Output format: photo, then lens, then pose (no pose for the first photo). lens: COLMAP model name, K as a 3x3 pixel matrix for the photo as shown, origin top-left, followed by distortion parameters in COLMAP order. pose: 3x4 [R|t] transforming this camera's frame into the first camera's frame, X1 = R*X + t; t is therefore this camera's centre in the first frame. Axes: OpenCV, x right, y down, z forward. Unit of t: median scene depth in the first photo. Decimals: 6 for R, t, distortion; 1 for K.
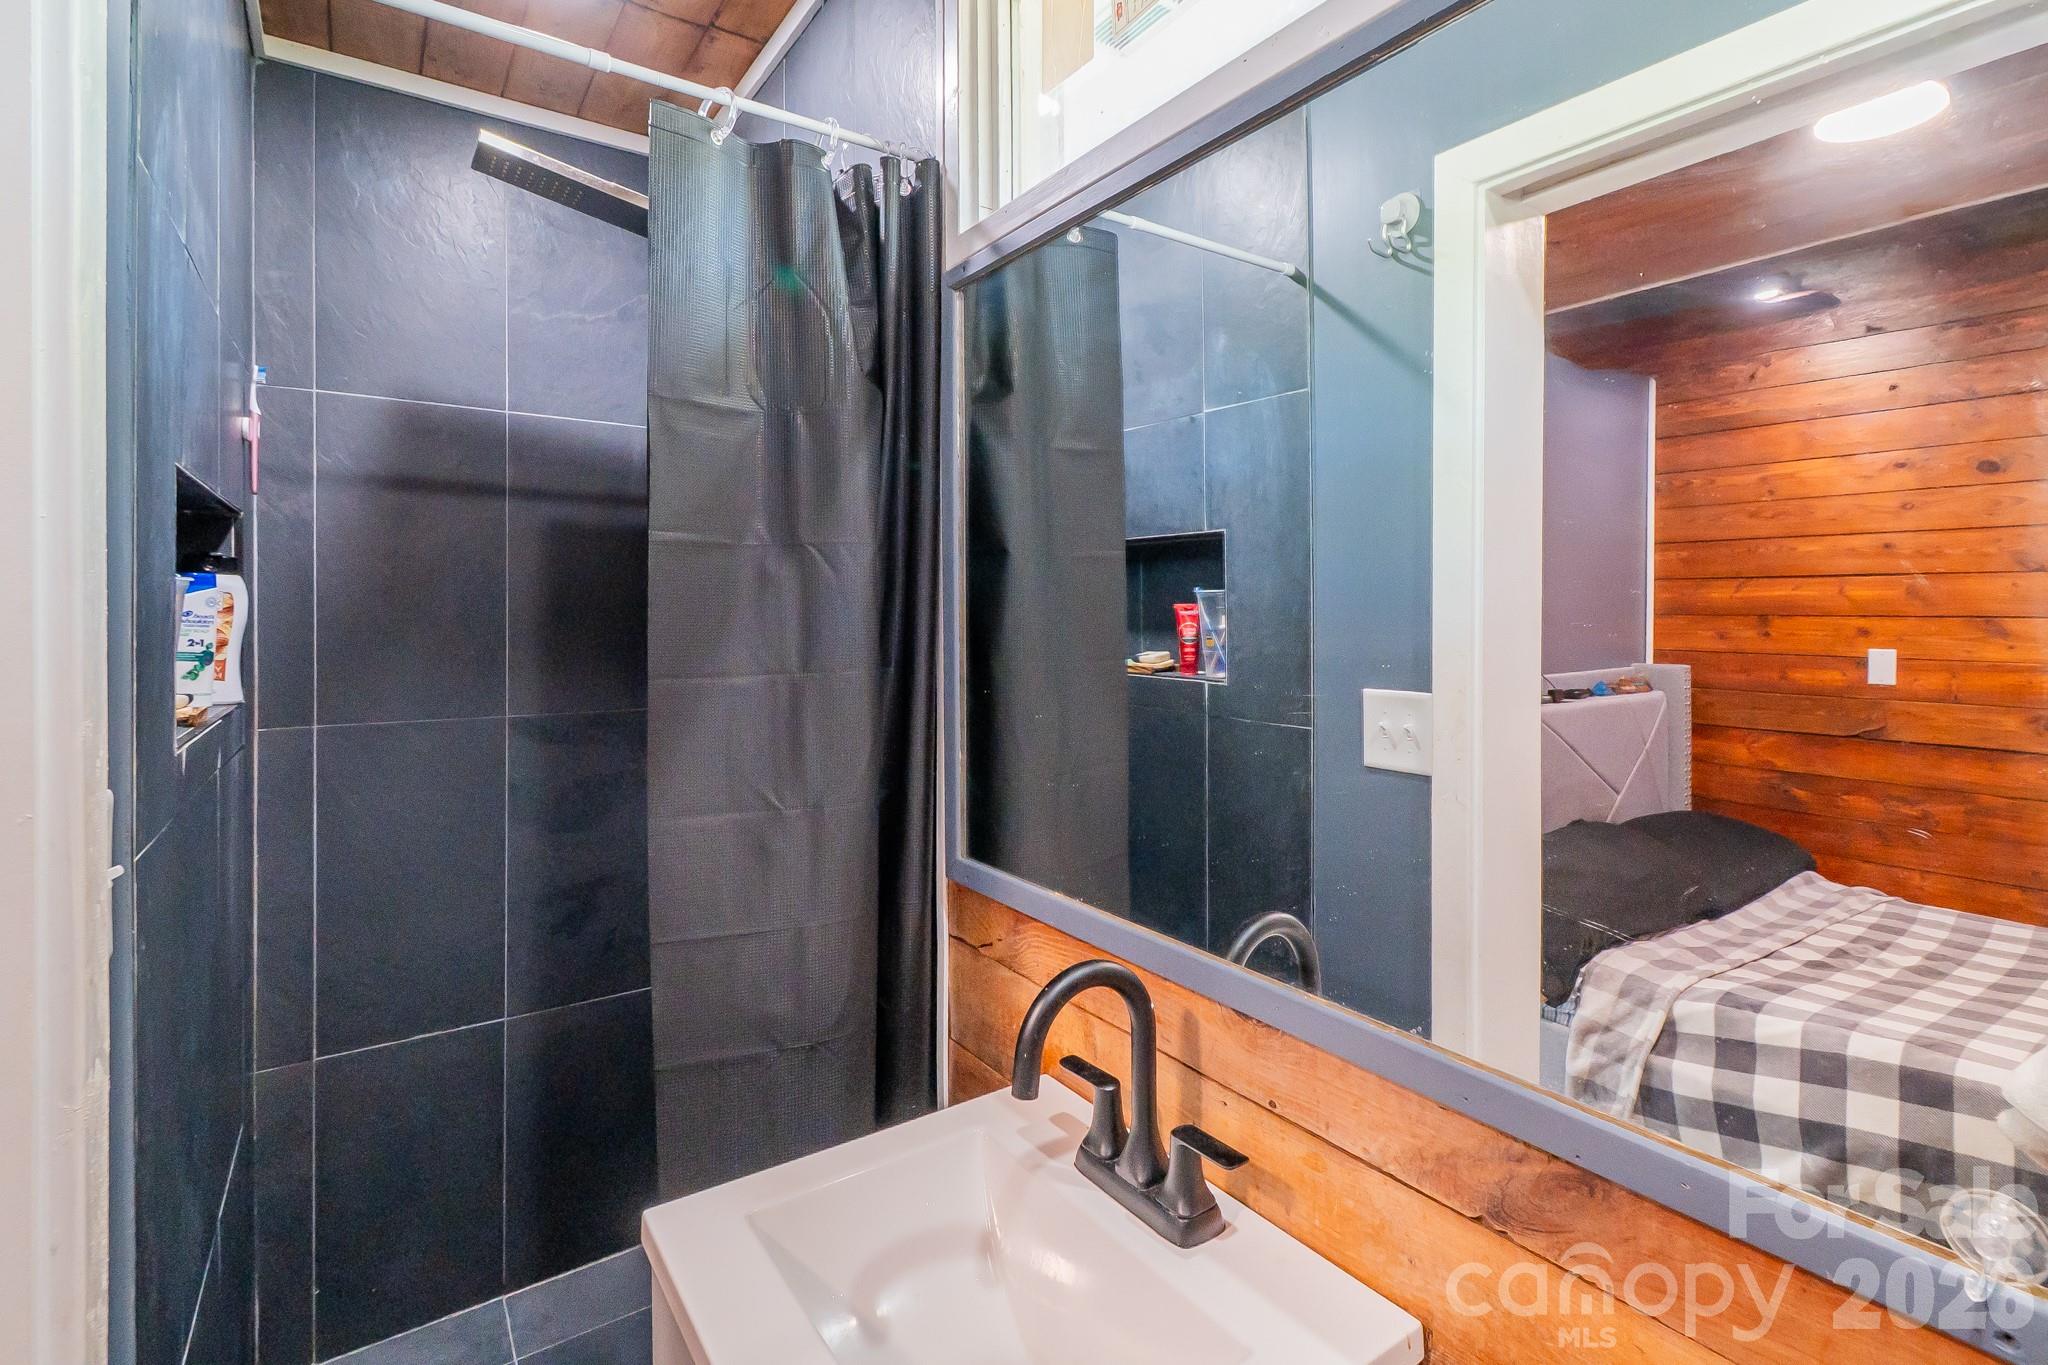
lens RADIAL K [[940.8, 0, 1030.6], [0, 940.8, 631.0], [0, 0, 1]] dist [0.000567, -0.006399]
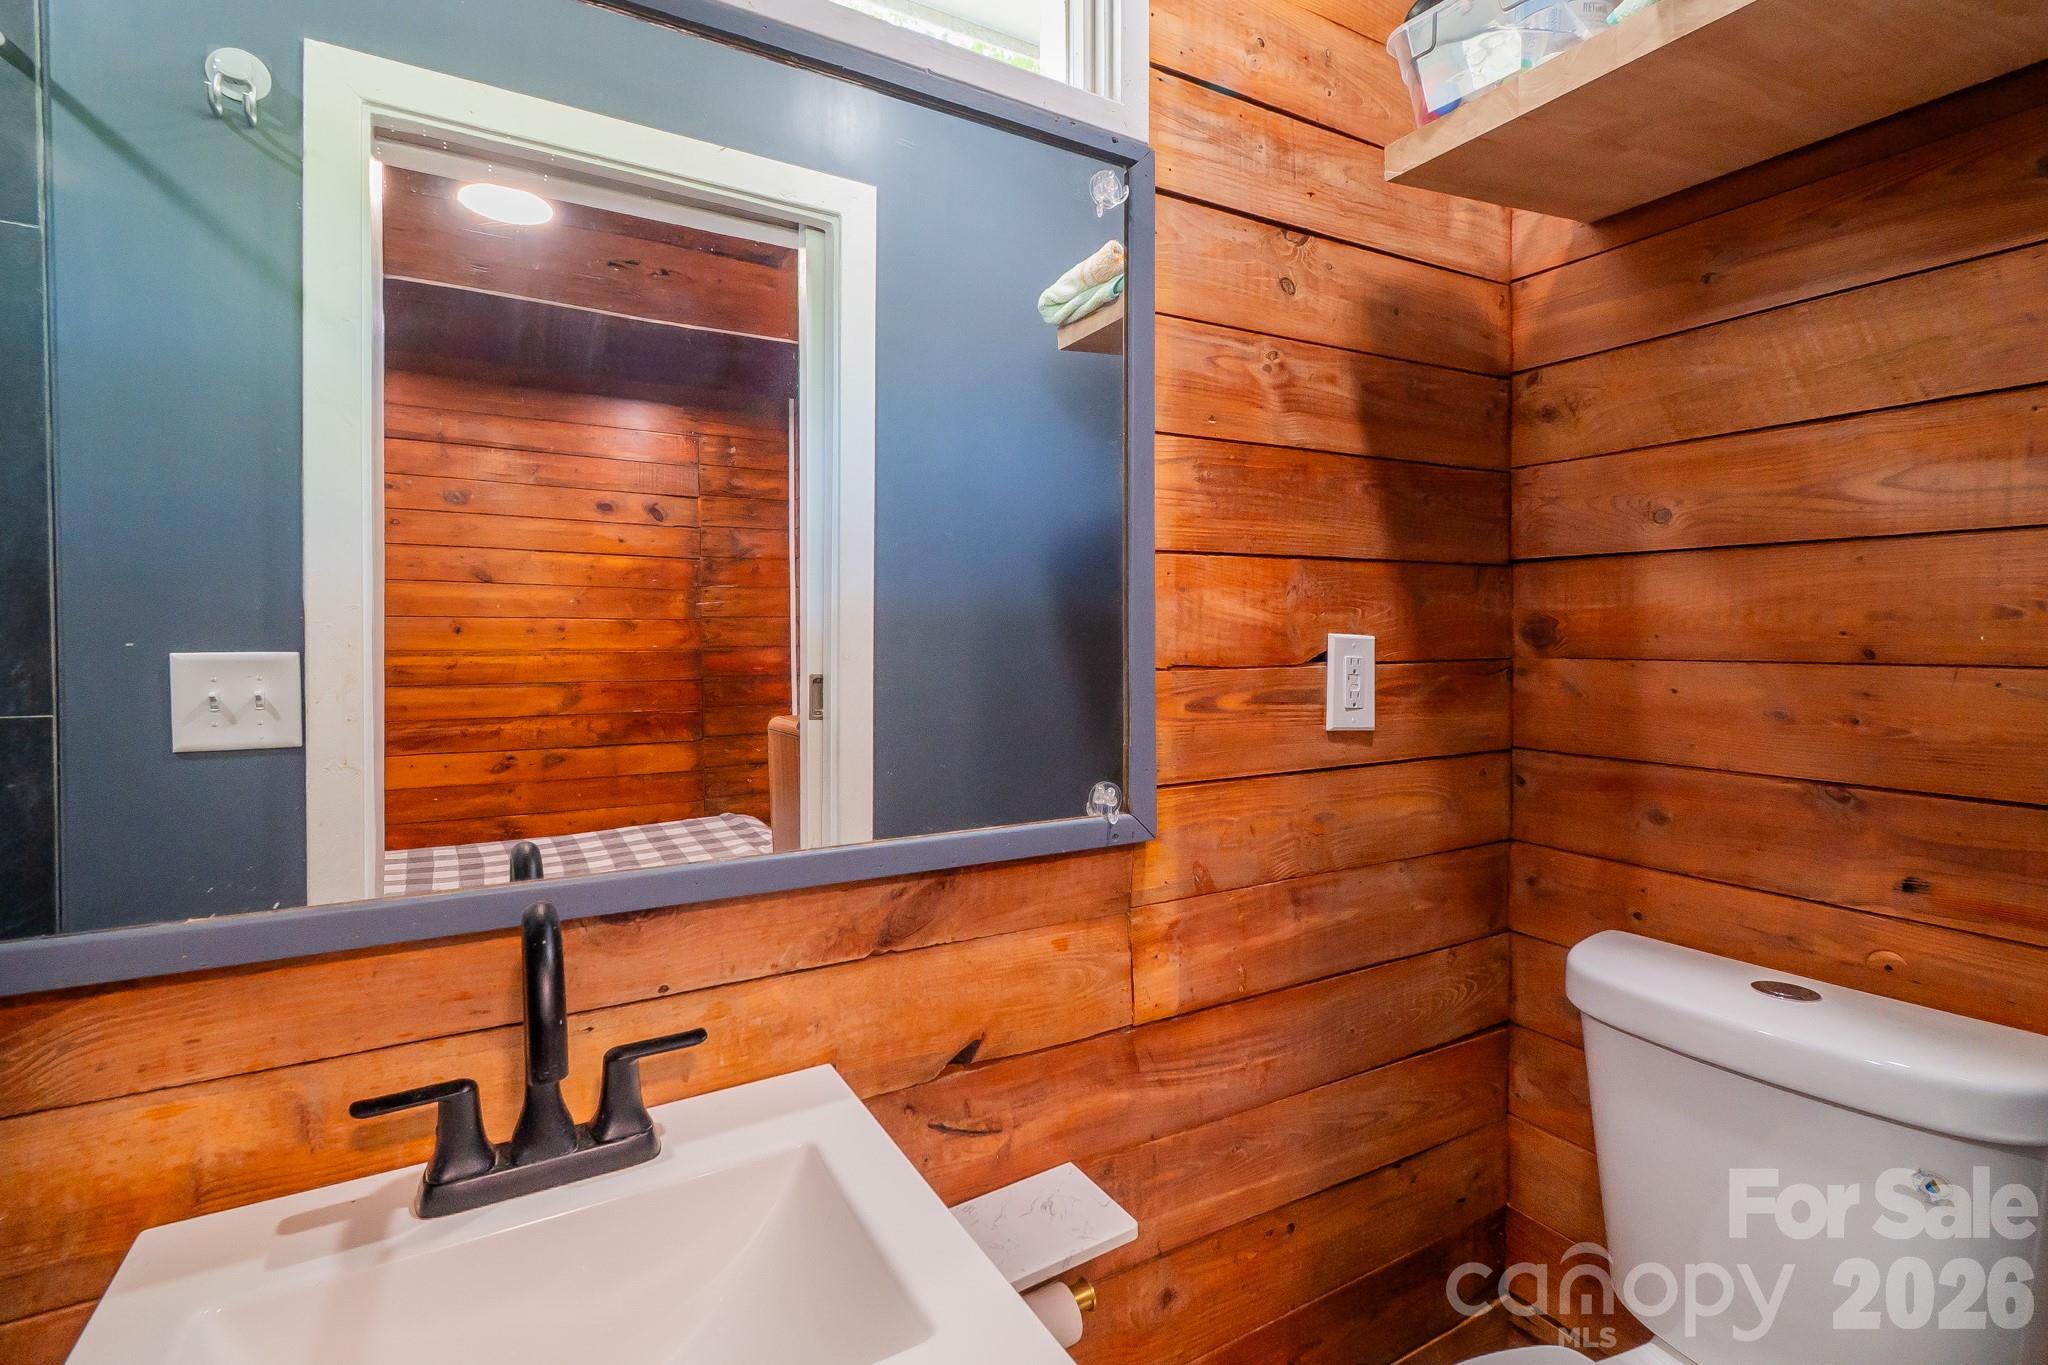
lens RADIAL K [[916.7, 0, 1020.8], [0, 916.7, 640.1], [0, 0, 1]] dist [0.001664, -0.000176]
pose [[0.116597, -0.002522, 0.993176, -0.717145], [0.008488, 0.999963, 0.001542, 0.127347], [-0.993143, 0.008250, 0.116614, 0.507390]]
